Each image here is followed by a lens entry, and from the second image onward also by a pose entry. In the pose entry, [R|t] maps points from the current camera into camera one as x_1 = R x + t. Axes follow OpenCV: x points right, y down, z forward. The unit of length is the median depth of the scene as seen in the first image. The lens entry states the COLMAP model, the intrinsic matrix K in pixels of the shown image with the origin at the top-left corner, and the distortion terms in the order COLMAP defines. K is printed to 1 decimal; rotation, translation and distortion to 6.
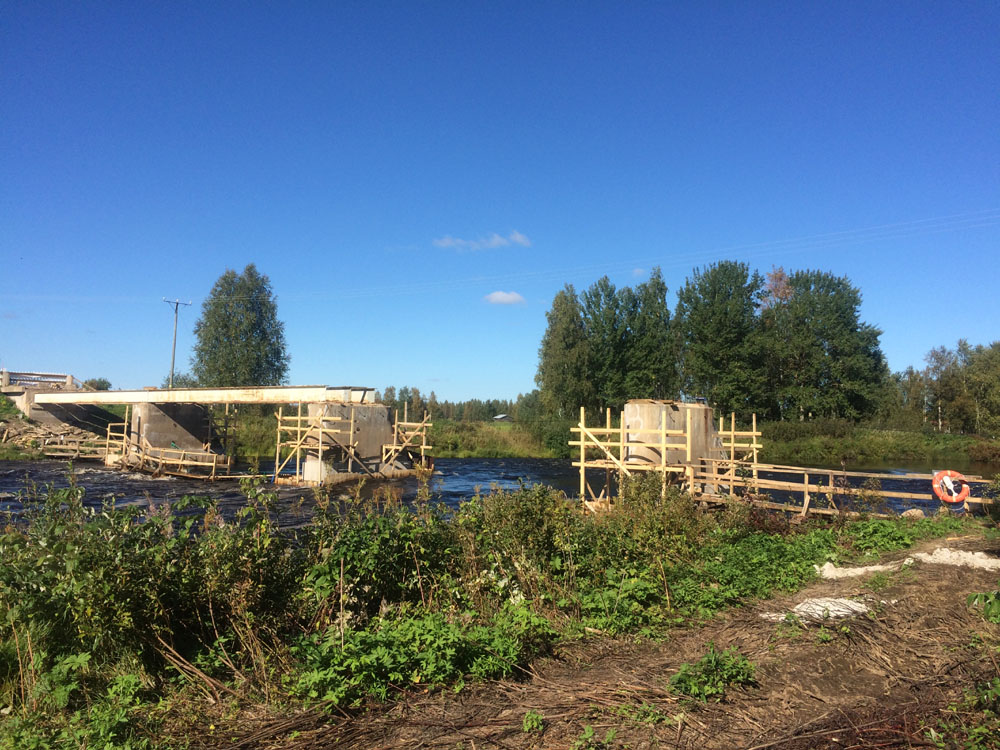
lens RADIAL K [[837.4, 0, 505.3], [0, 837.4, 368.1], [0, 0, 1]] dist [0.078040, -0.096496]
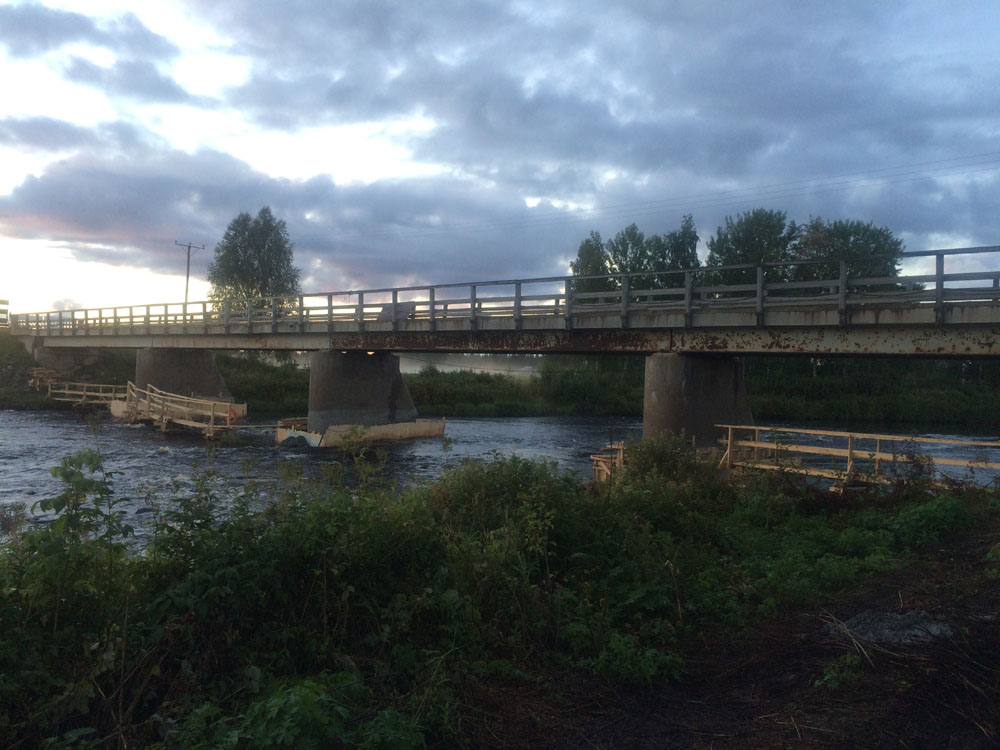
lens RADIAL K [[837.4, 0, 507.2], [0, 837.4, 371.7], [0, 0, 1]] dist [0.078040, -0.096496]
pose [[0.999440, 0.016229, -0.029269, 0.008606], [-0.014424, 0.998042, 0.060865, 0.002979], [0.030199, -0.060408, 0.997717, 0.039657]]
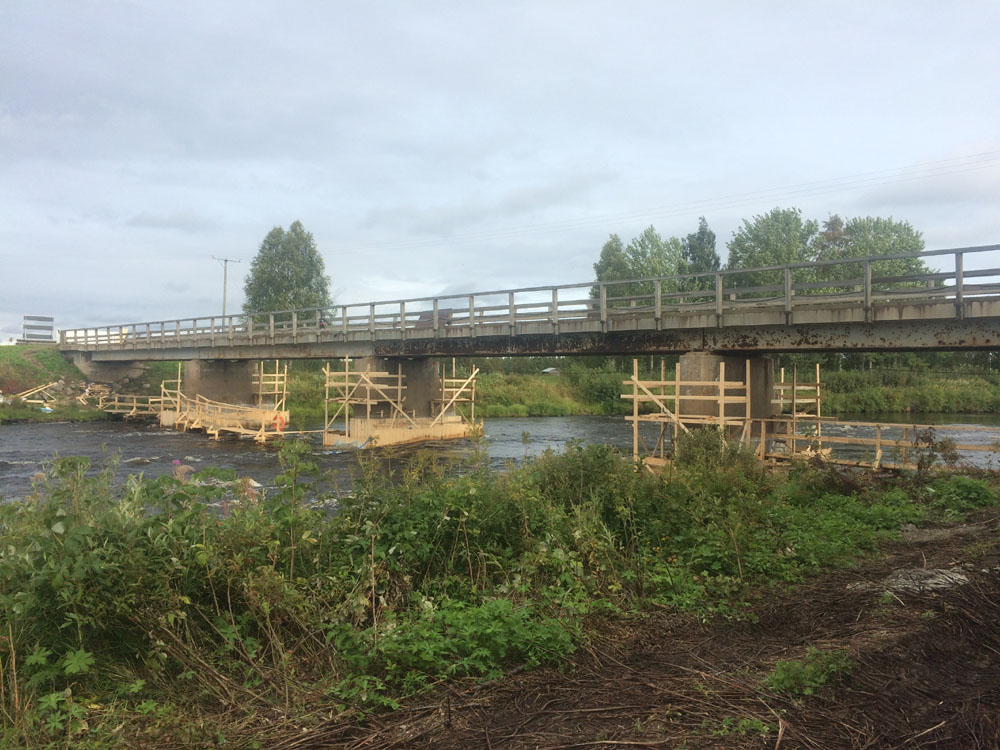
lens RADIAL K [[837.4, 0, 505.3], [0, 837.4, 369.9], [0, 0, 1]] dist [0.078040, -0.096496]
pose [[0.998390, -0.009942, -0.055845, -0.001609], [0.013079, 0.998340, 0.056092, 0.001294], [0.055194, -0.056732, 0.996863, 0.013455]]
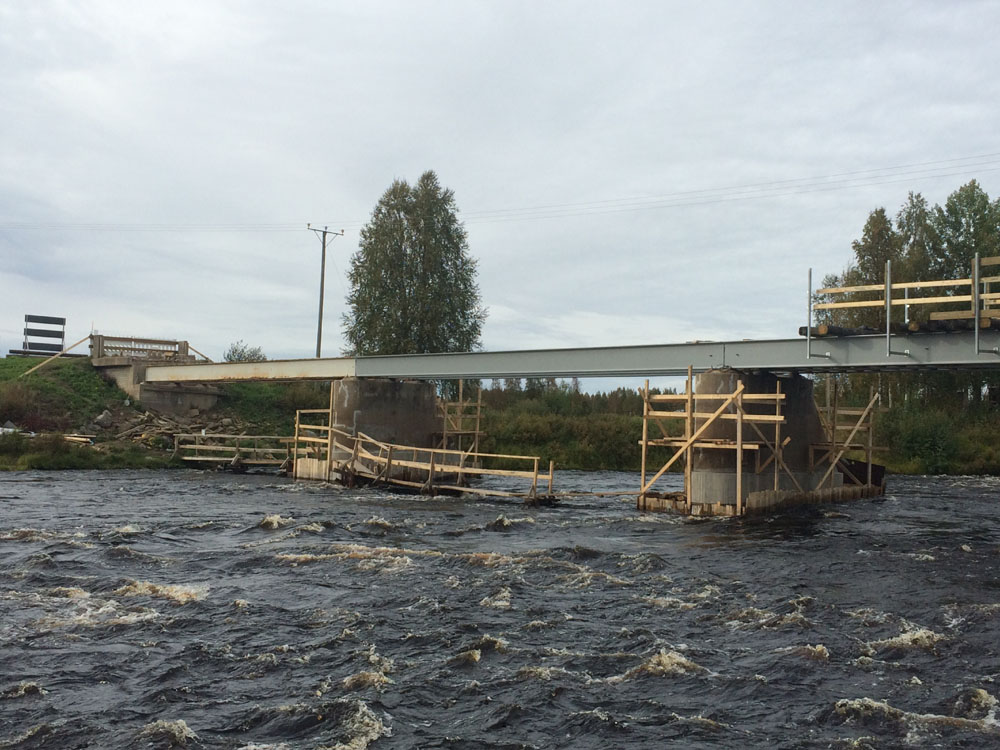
lens RADIAL K [[1215.6, 0, 506.3], [0, 1215.6, 359.3], [0, 0, 1]] dist [0.064718, 0.000000]
pose [[0.994309, -0.004261, -0.106448, -0.176745], [0.005515, 0.999919, 0.011496, 0.014320], [0.106391, -0.012017, 0.994252, 0.087411]]
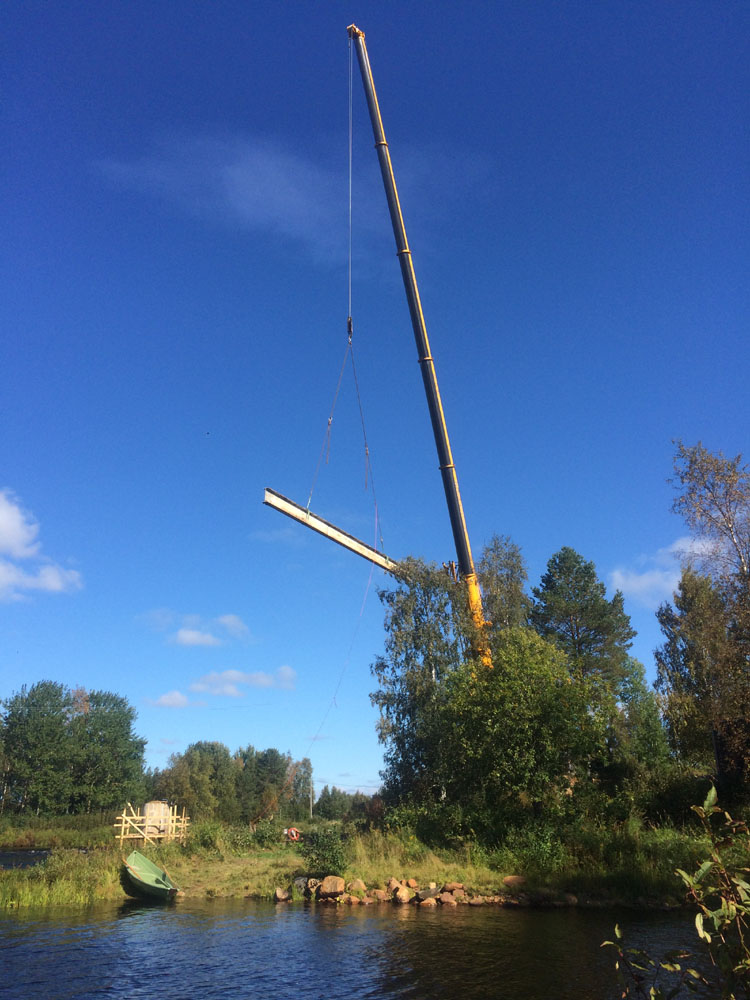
lens RADIAL K [[837.4, 0, 377.3], [0, 837.4, 500.4], [0, 0, 1]] dist [0.078040, -0.096496]
pose [[0.713756, 0.226441, 0.662780, -0.440210], [-0.025273, 0.954005, -0.298723, -0.025649], [-0.699939, 0.196465, 0.686650, -0.419352]]
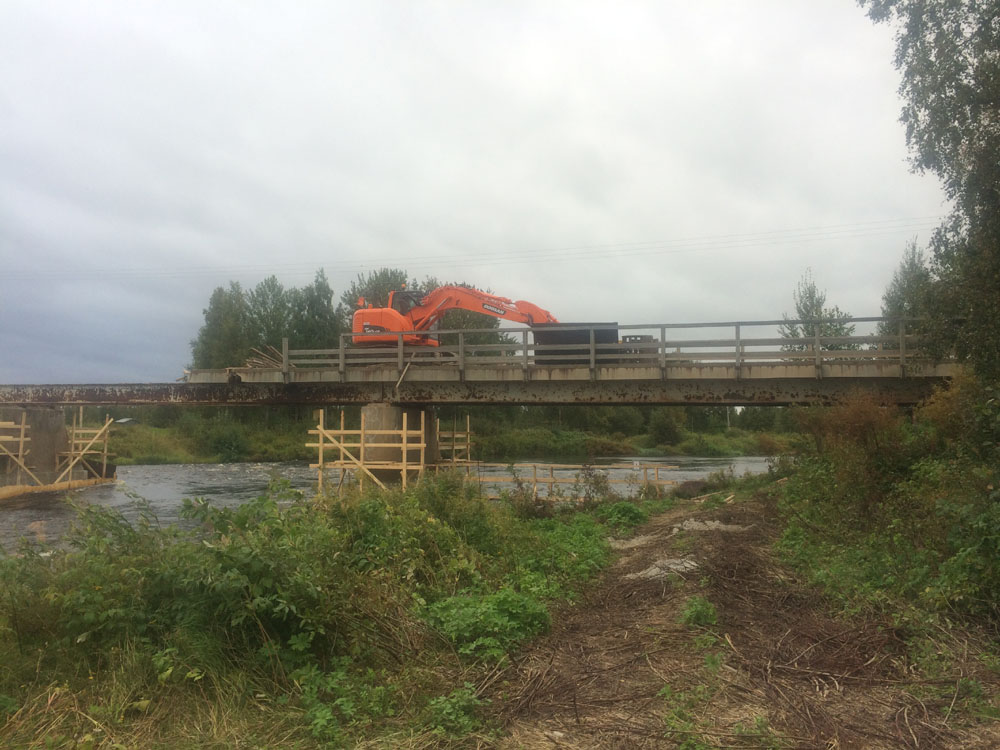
lens RADIAL K [[837.4, 0, 503.0], [0, 837.4, 380.9], [0, 0, 1]] dist [0.078040, -0.096496]
pose [[0.909503, 0.012840, 0.415499, -0.060109], [-0.017983, 0.999802, 0.008469, -0.000400], [-0.415308, -0.015175, 0.909554, -0.008627]]
